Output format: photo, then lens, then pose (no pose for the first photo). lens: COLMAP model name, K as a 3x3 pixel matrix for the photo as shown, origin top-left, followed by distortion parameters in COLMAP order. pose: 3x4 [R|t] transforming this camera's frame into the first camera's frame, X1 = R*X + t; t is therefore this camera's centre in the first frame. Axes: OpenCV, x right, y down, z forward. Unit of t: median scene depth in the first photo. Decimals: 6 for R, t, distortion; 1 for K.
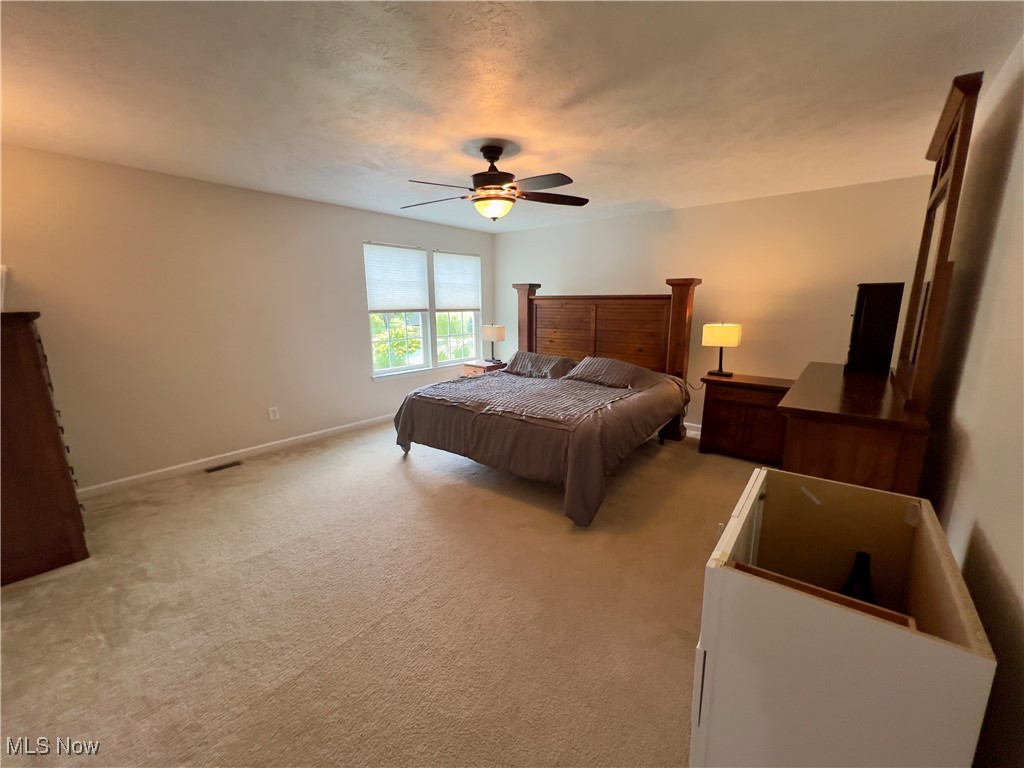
lens RADIAL K [[409.1, 0, 512.0], [0, 409.1, 384.0], [0, 0, 1]] dist [-0.008026, -0.000084]
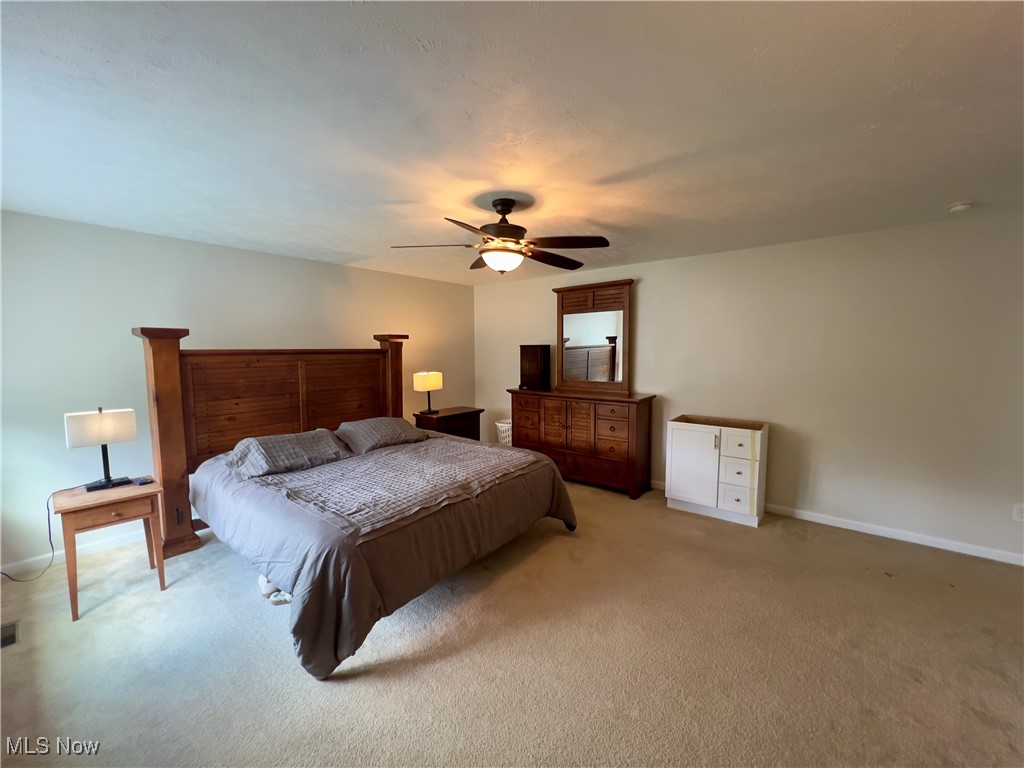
lens RADIAL K [[409.1, 0, 512.0], [0, 409.1, 384.0], [0, 0, 1]] dist [-0.008026, -0.000084]
pose [[-0.004177, -0.081335, 0.996678, -0.724251], [0.204911, 0.975468, 0.080463, -0.160490], [-0.978772, 0.204566, 0.012592, 0.739898]]
